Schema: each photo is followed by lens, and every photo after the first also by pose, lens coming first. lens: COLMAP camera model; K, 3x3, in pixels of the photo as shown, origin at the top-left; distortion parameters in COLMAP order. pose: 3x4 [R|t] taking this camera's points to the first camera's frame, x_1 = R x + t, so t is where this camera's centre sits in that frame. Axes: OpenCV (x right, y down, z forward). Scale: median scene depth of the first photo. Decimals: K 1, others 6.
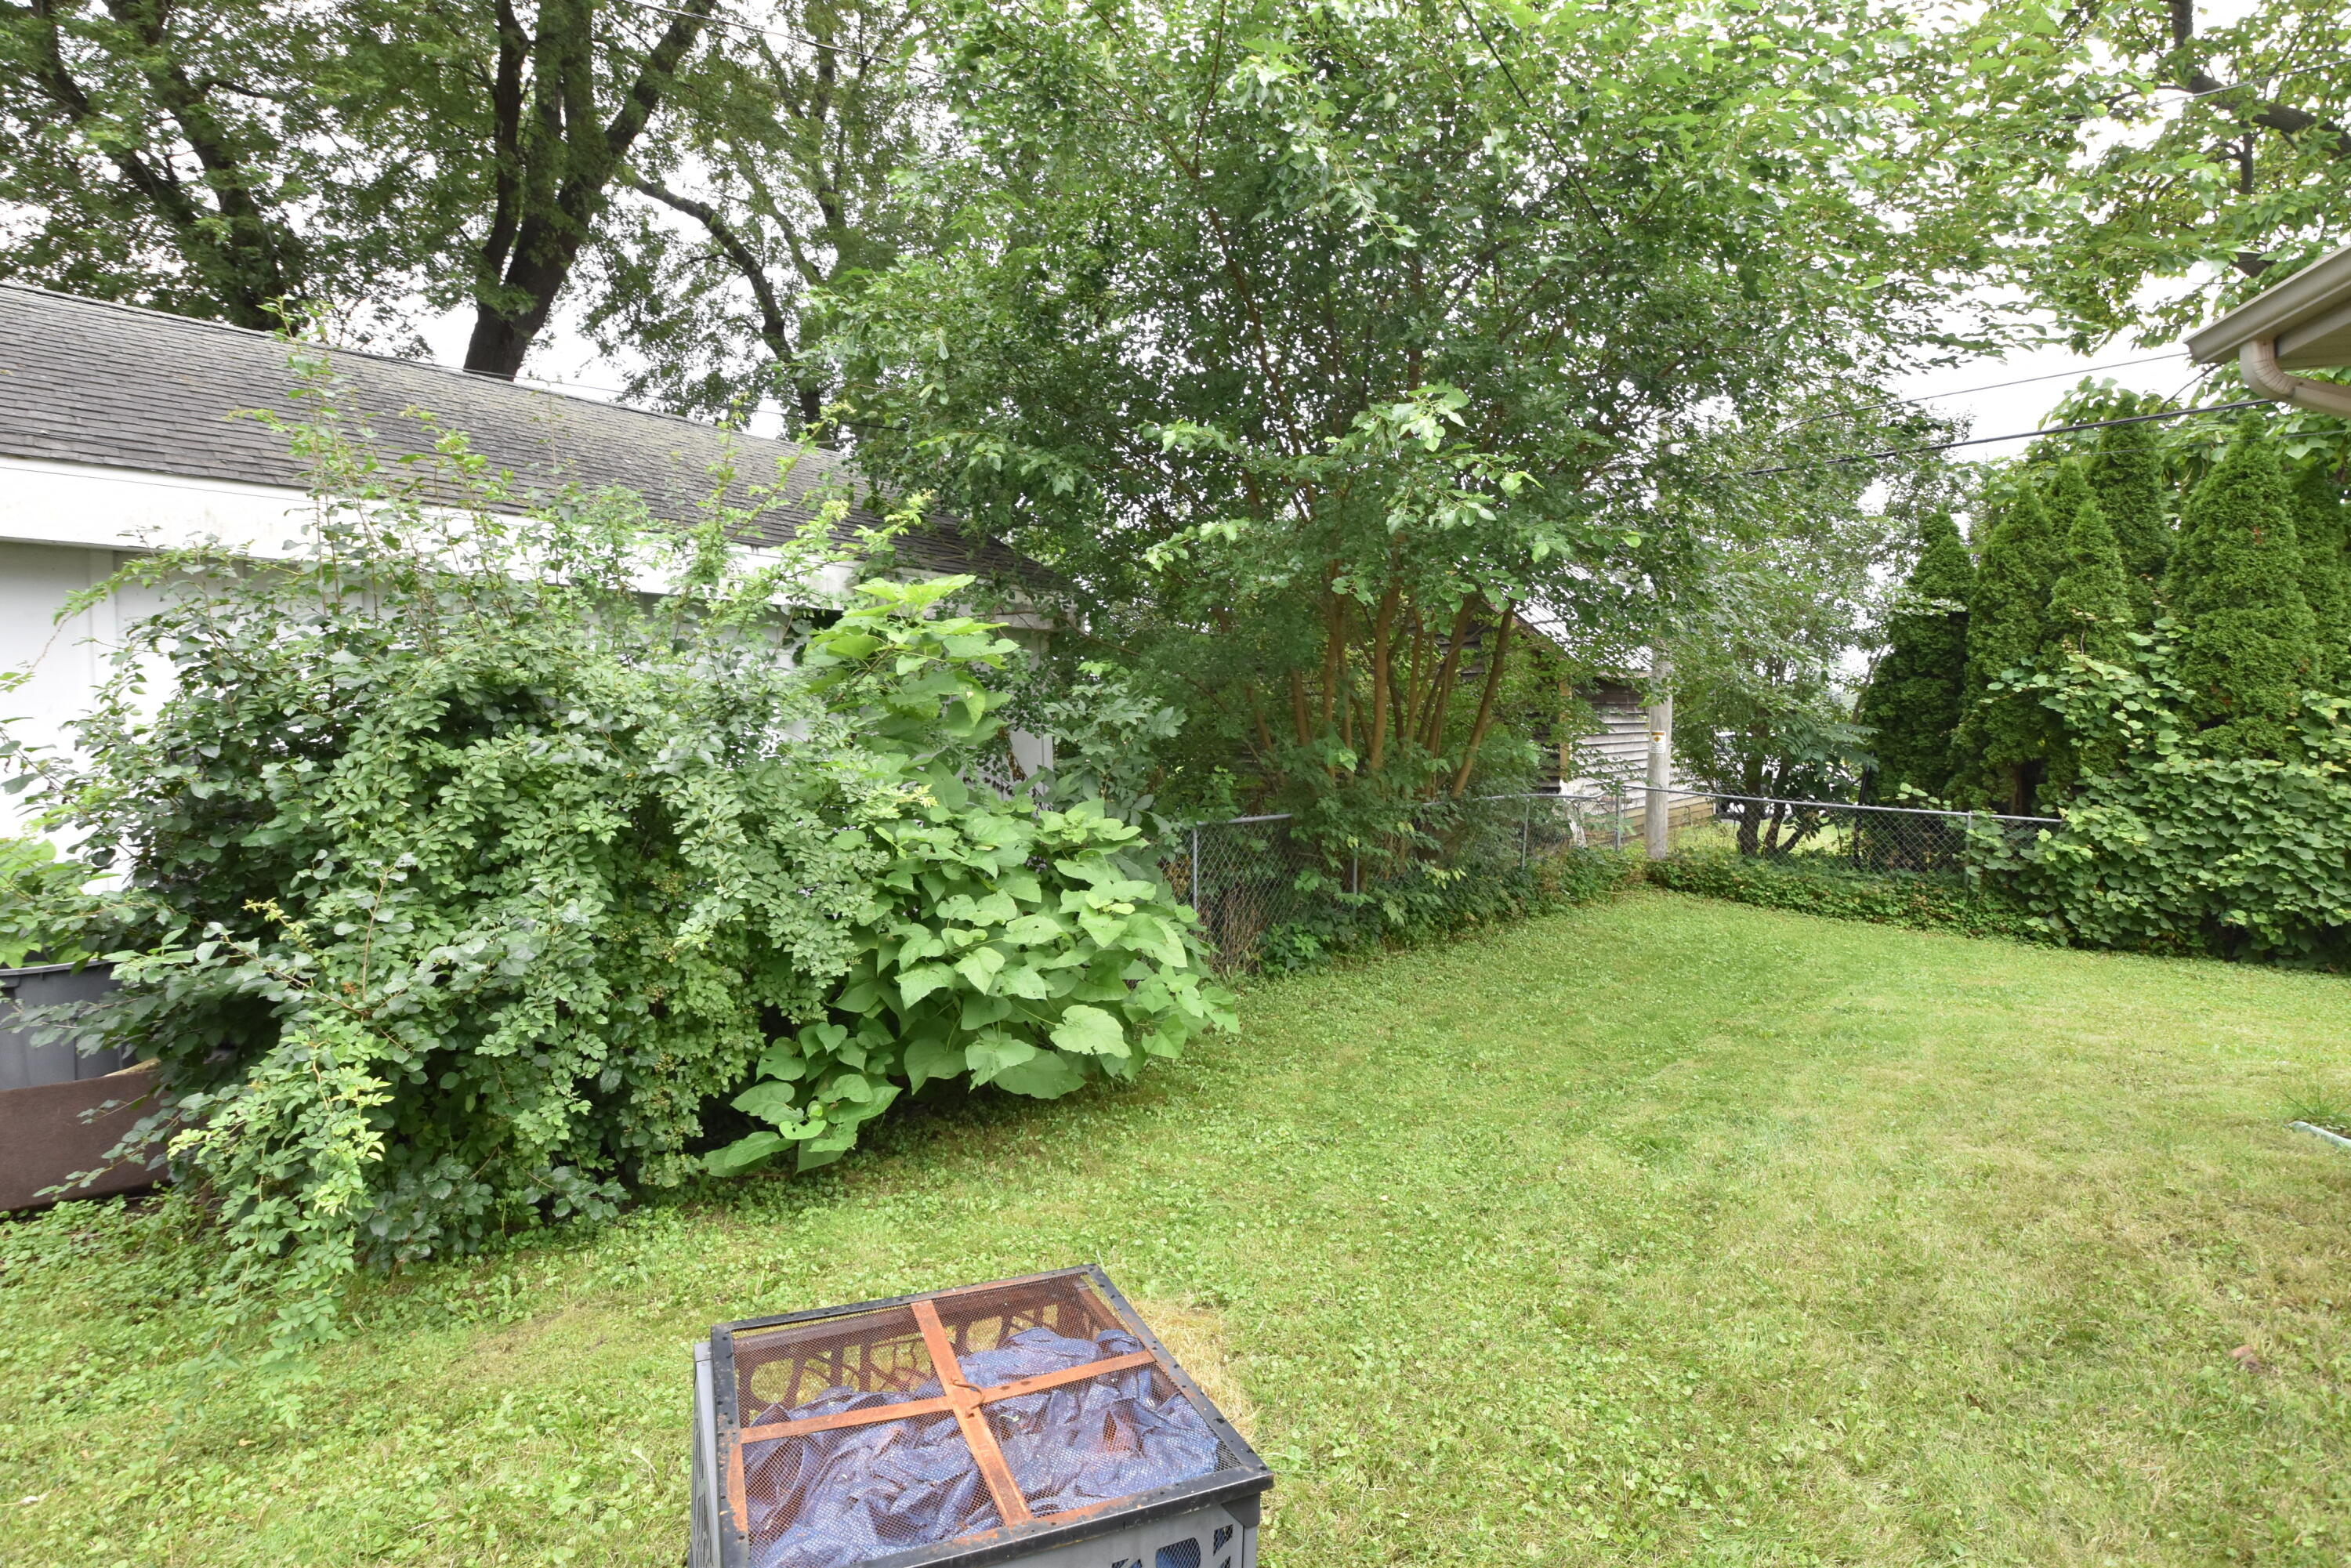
lens RADIAL K [[1054.9, 0, 1177.9], [0, 1054.9, 771.4], [0, 0, 1]] dist [0.000653, -0.015507]
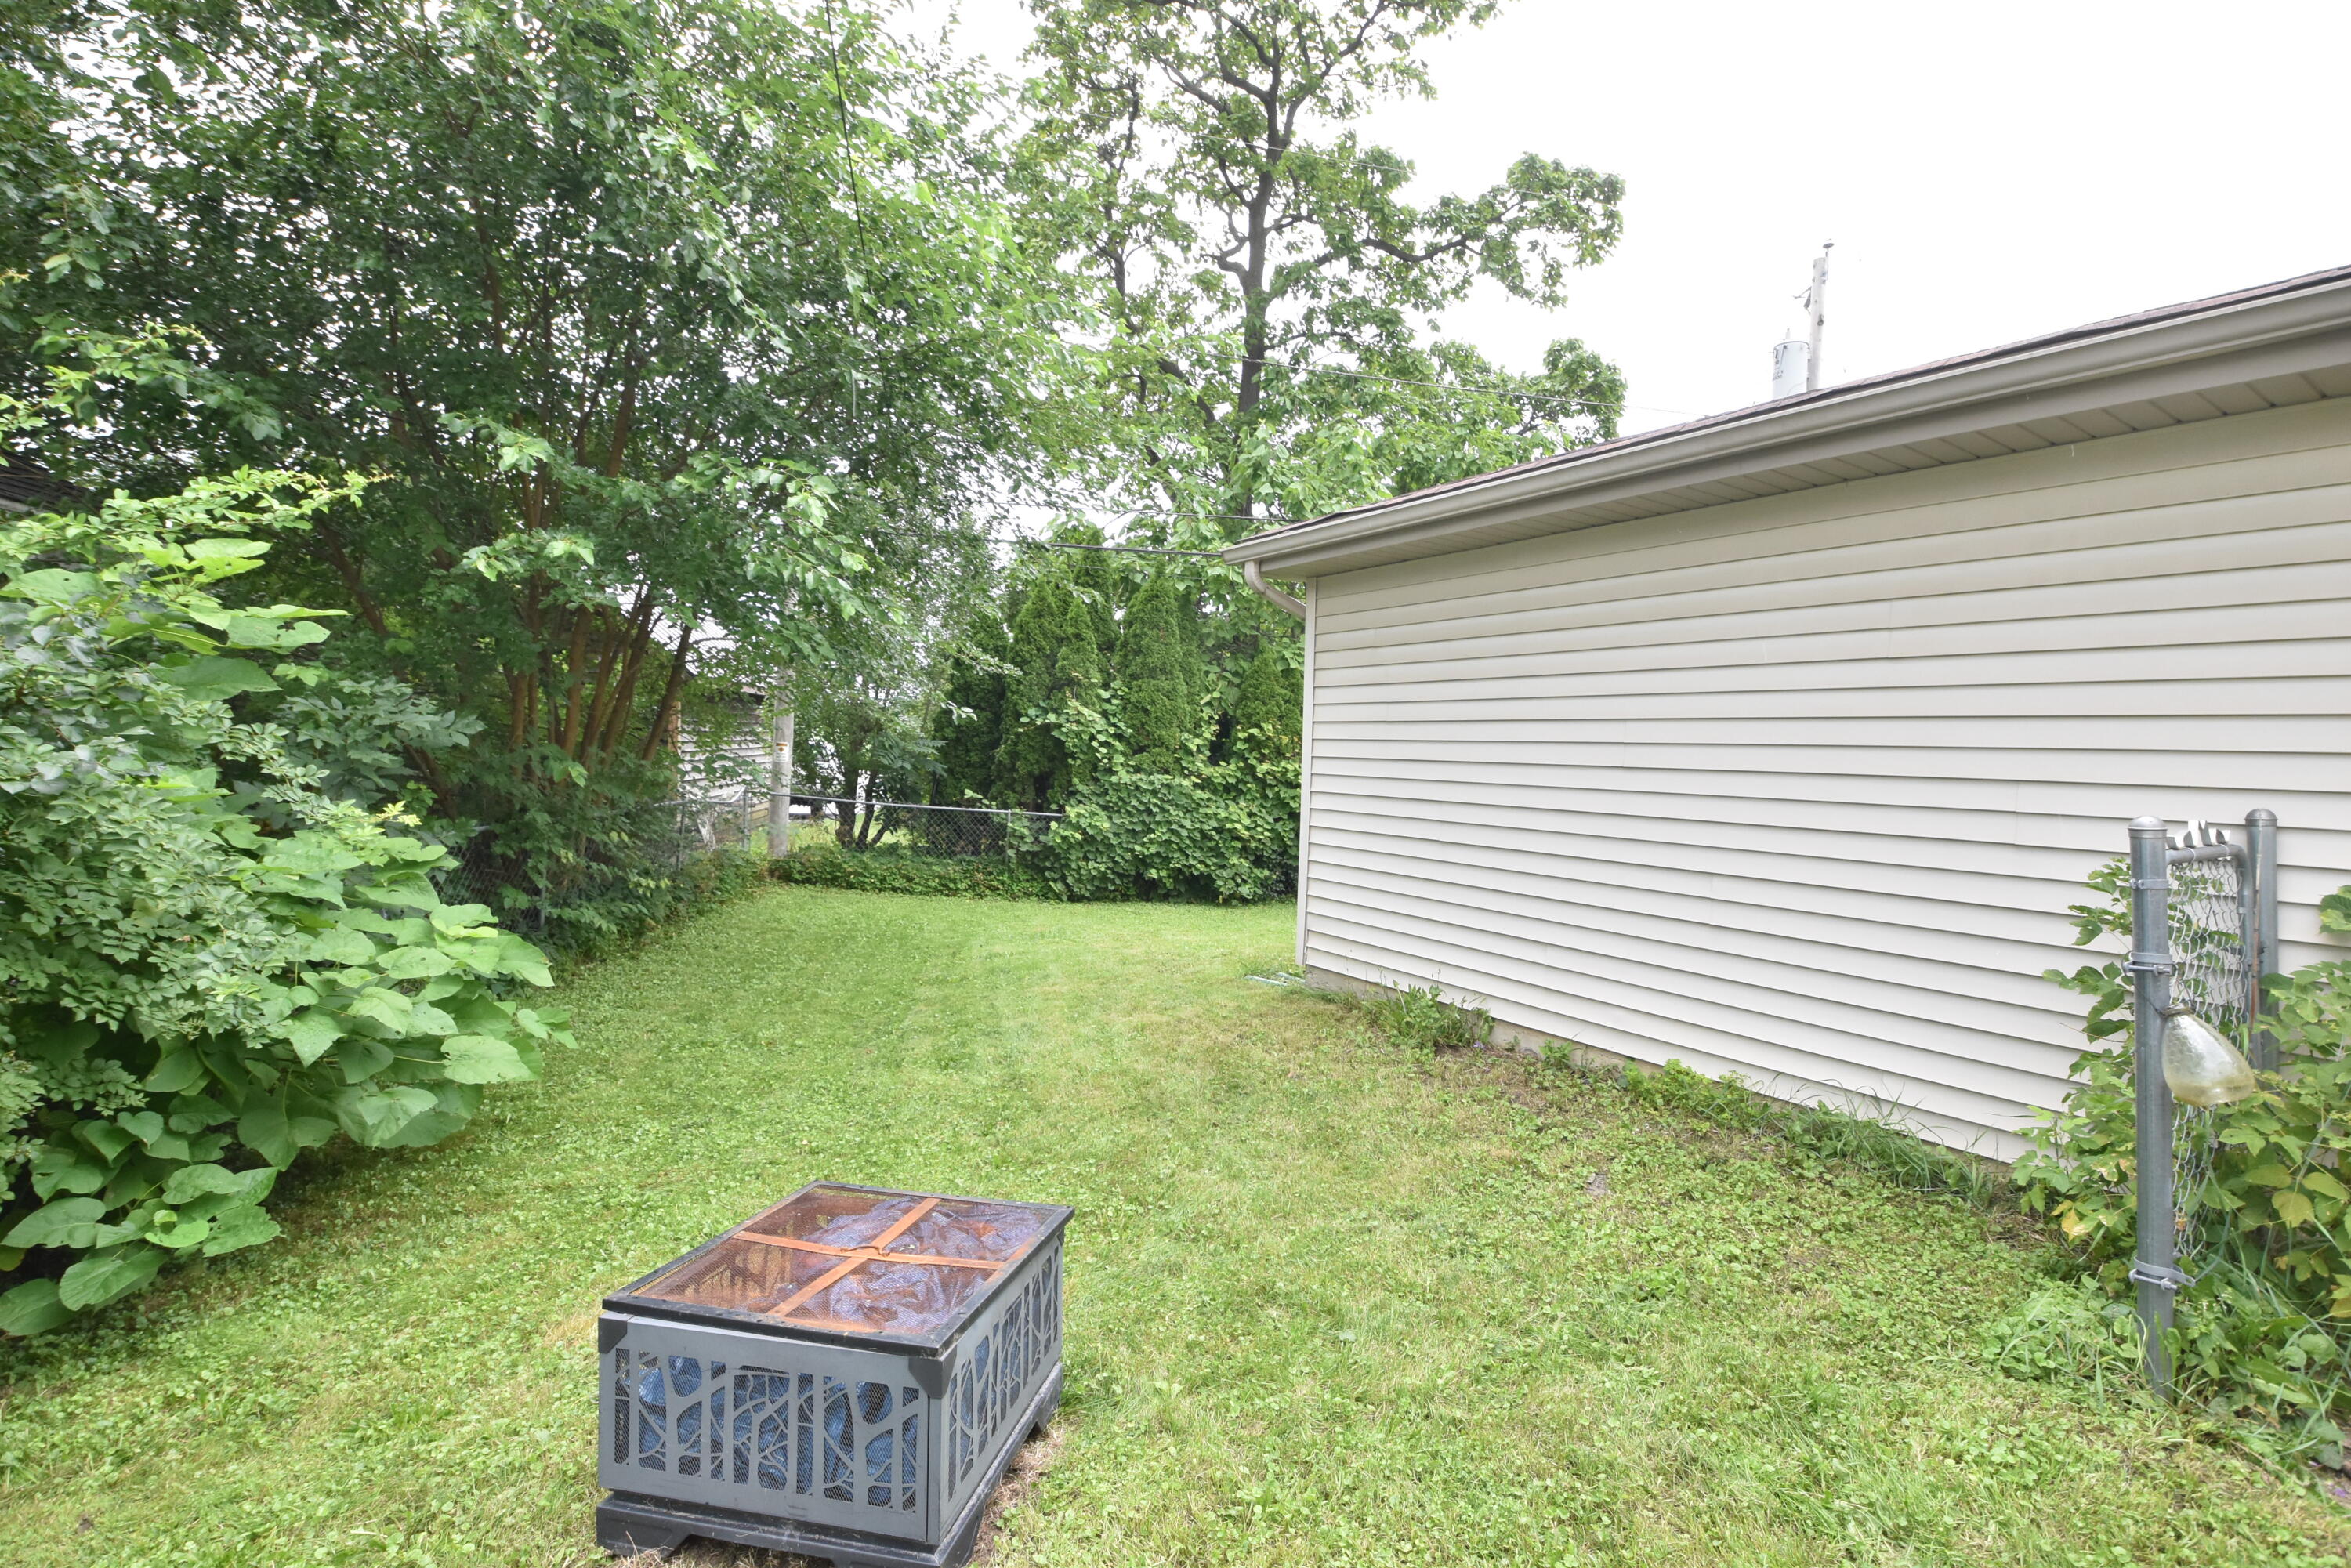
lens RADIAL K [[1054.9, 0, 1177.9], [0, 1054.9, 771.4], [0, 0, 1]] dist [0.000653, -0.015507]
pose [[0.624465, 0.009193, 0.780998, -0.208500], [-0.009445, 0.999946, -0.004219, -0.009105], [-0.780995, -0.004742, 0.624519, -0.040141]]
